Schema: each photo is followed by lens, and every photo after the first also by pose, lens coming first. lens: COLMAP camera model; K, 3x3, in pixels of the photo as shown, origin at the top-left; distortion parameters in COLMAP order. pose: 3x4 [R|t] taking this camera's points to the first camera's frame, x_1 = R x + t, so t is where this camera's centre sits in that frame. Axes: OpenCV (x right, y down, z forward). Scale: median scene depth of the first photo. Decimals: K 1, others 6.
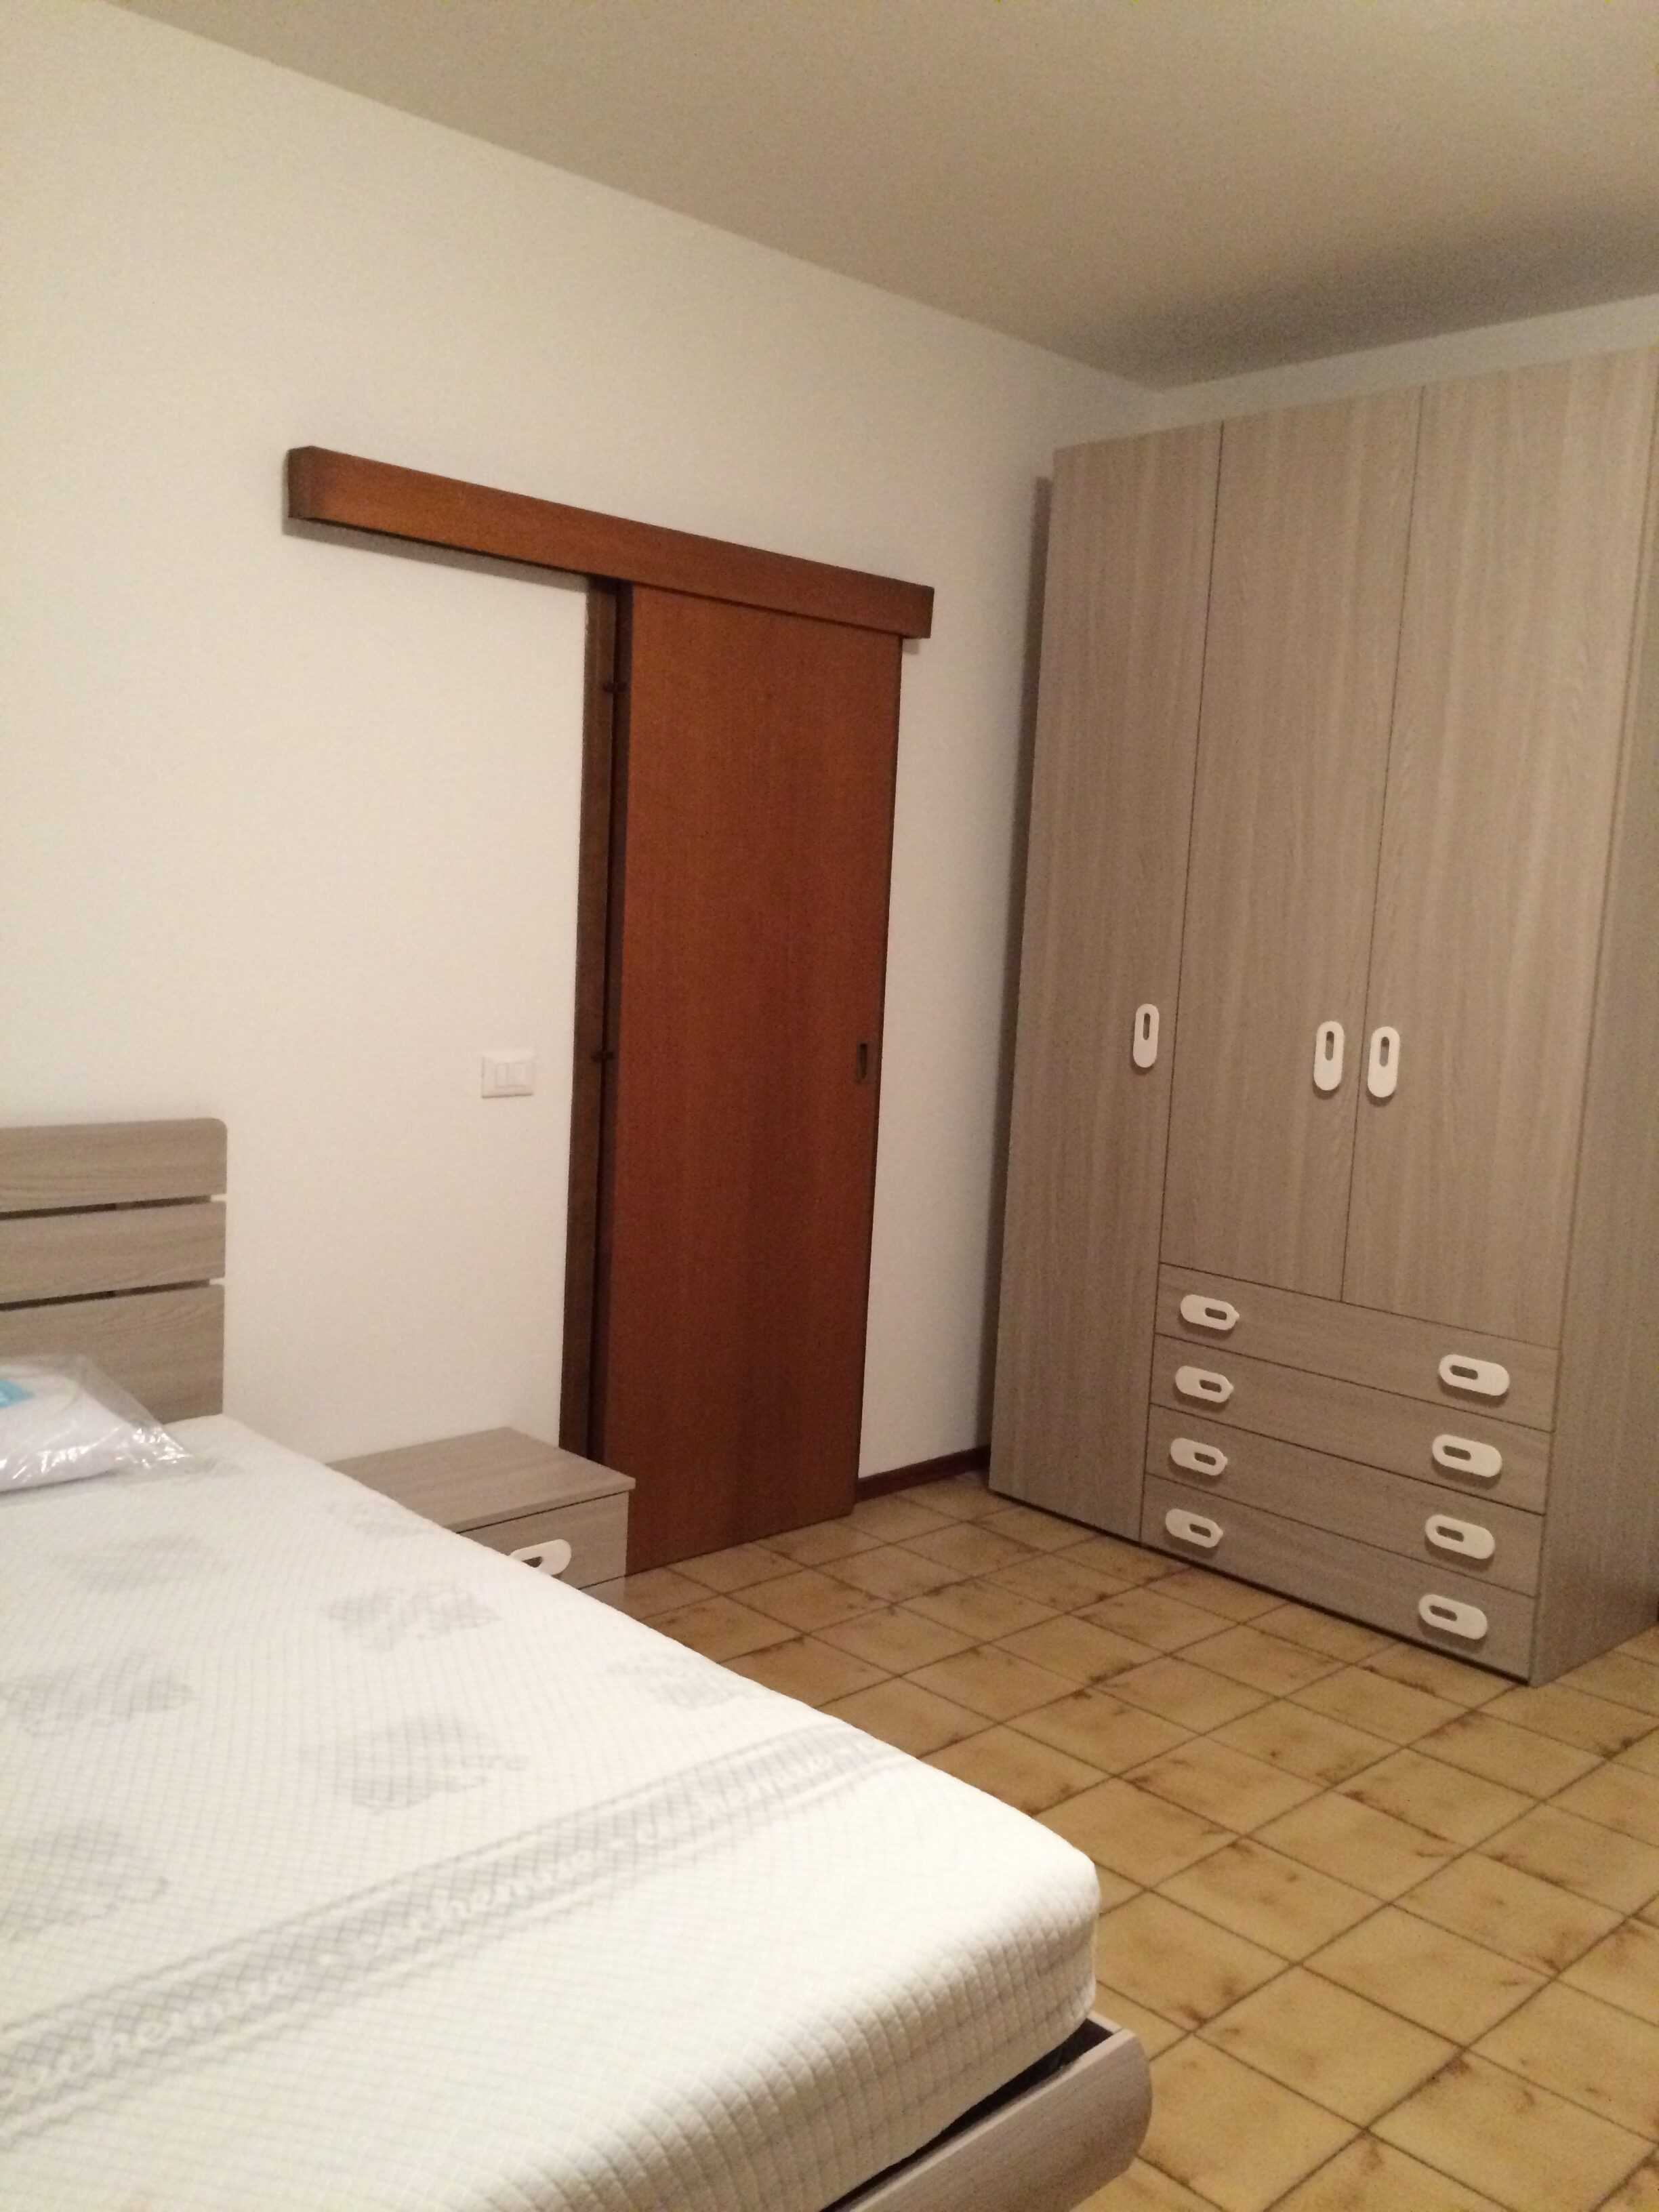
lens RADIAL K [[1933.9, 0, 829.5], [0, 1933.9, 1106.0], [0, 0, 1]] dist [0.075495, -0.092267]
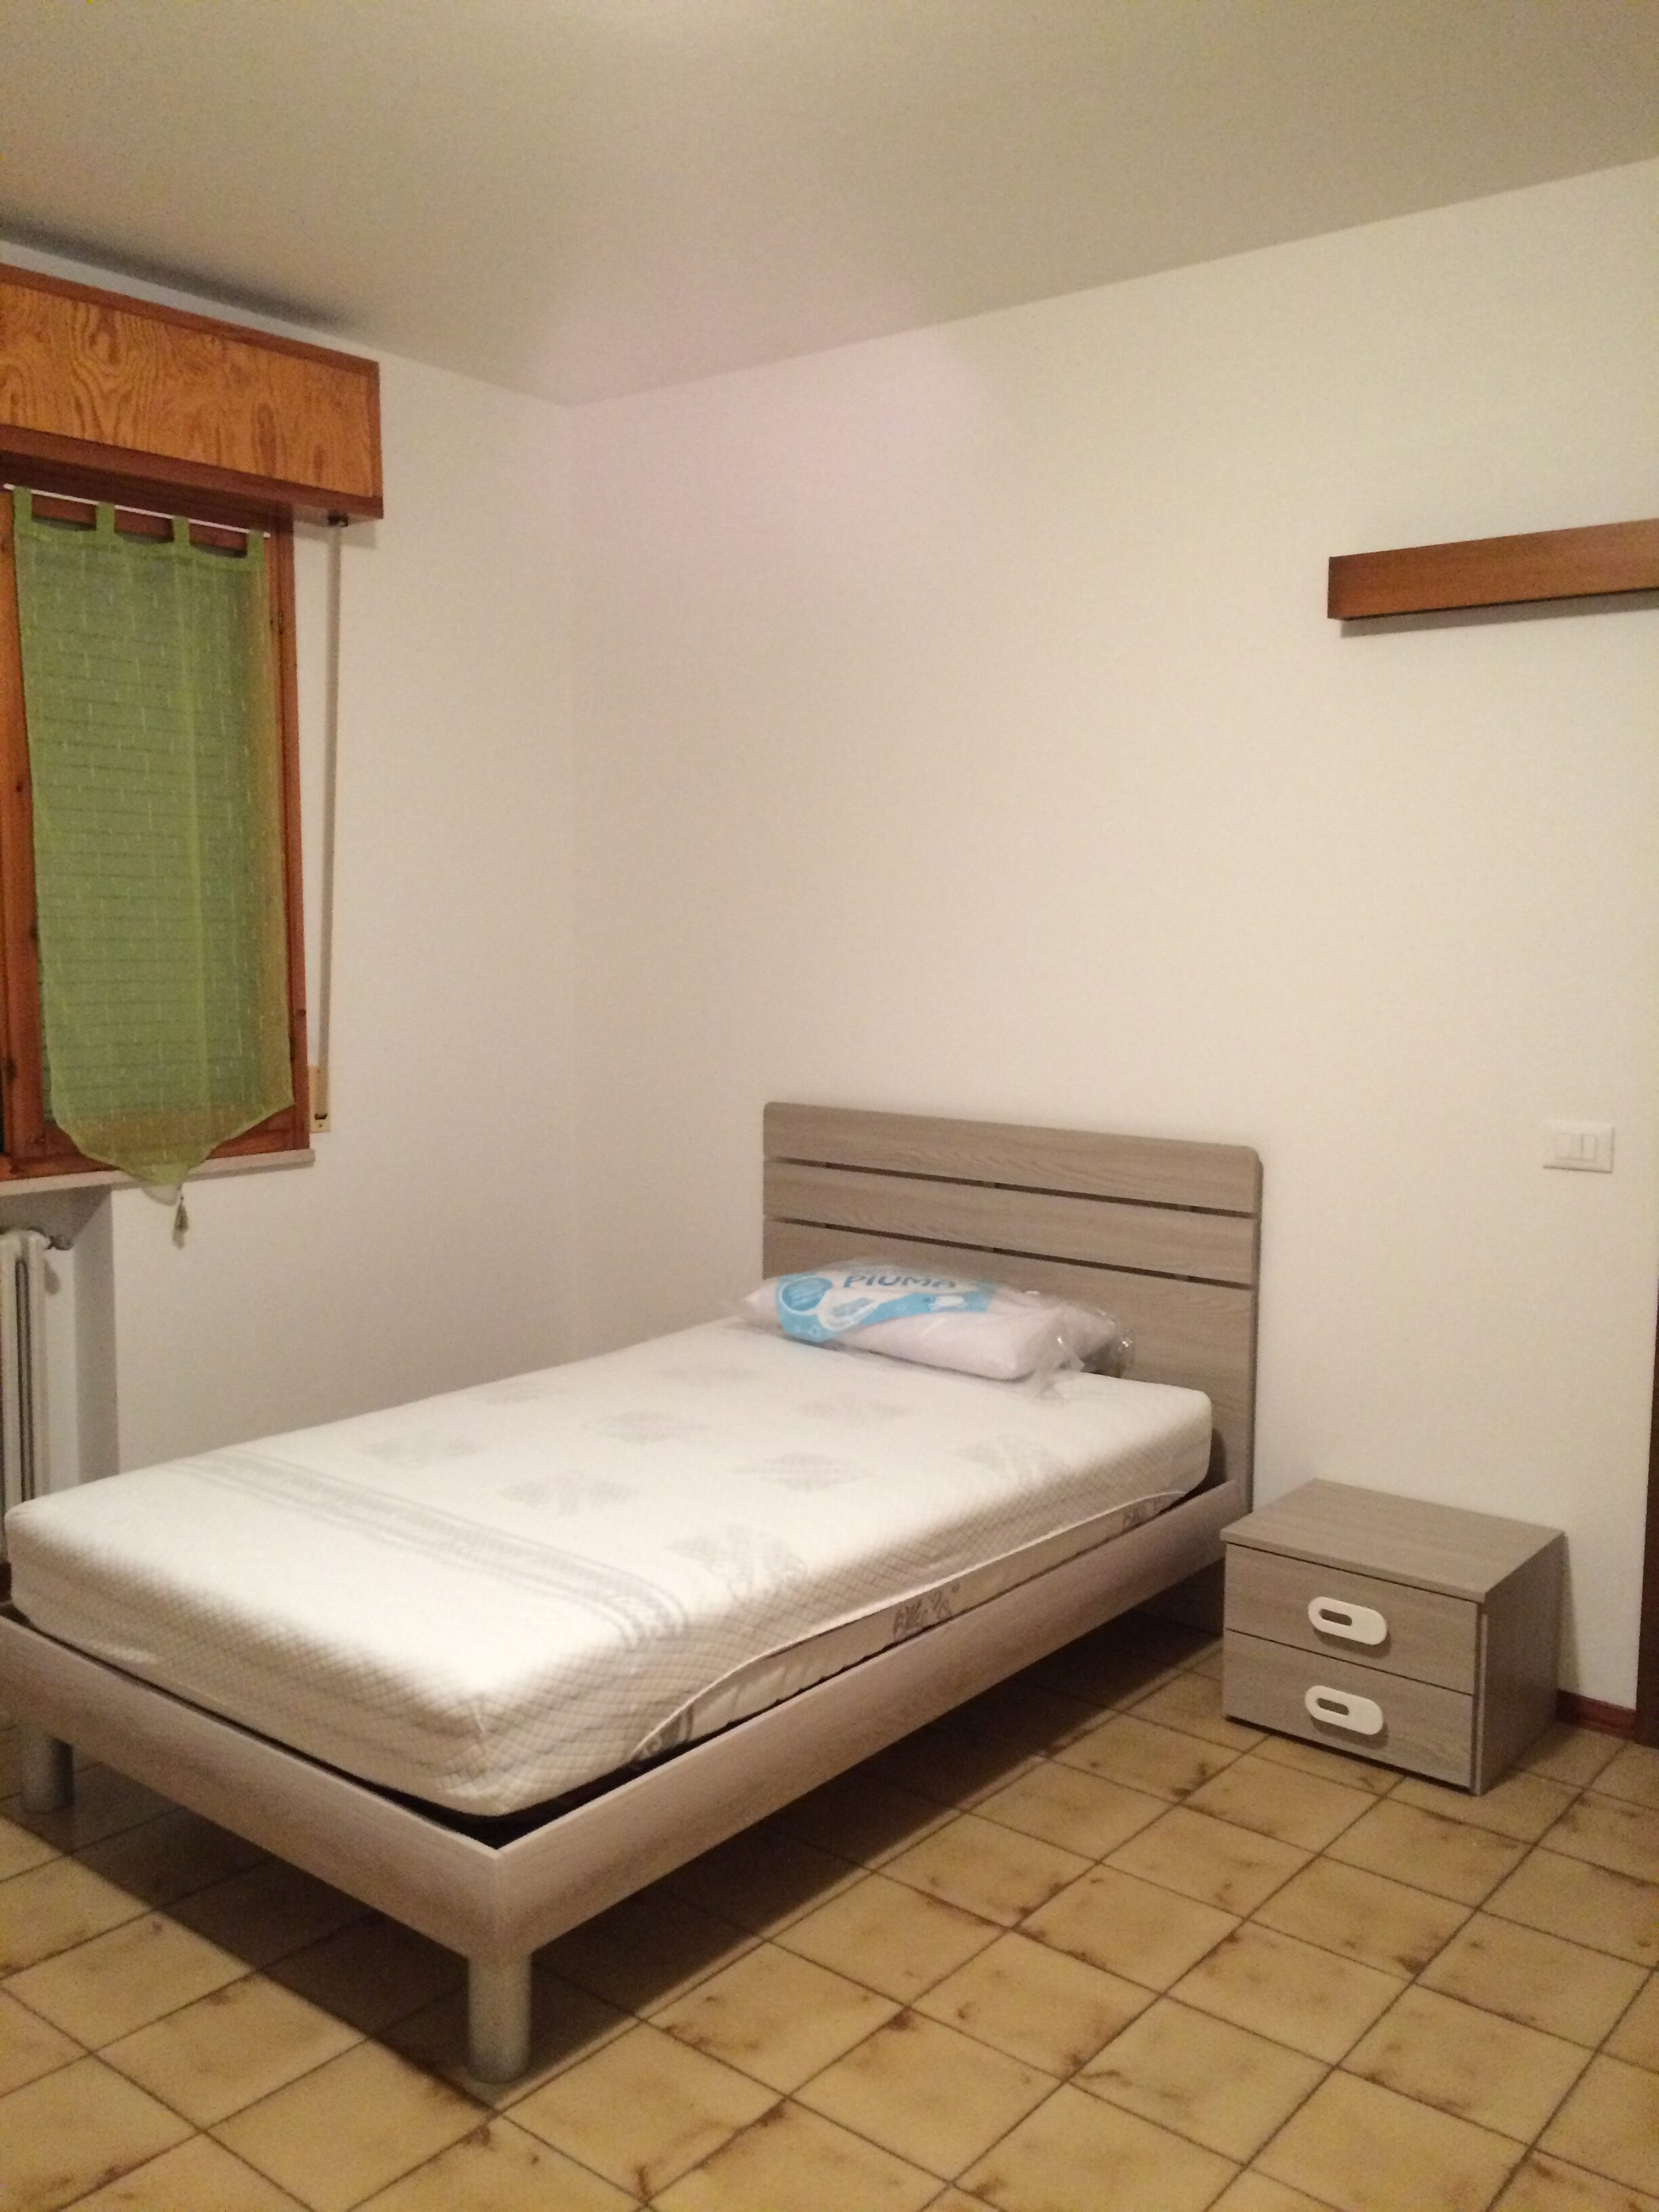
lens RADIAL K [[1933.9, 0, 829.5], [0, 1933.9, 1106.0], [0, 0, 1]] dist [0.075495, -0.092267]
pose [[0.084356, 0.050173, -0.995172, 1.070251], [-0.113960, 0.992664, 0.040387, -0.047444], [0.989898, 0.110003, 0.089455, 0.827434]]
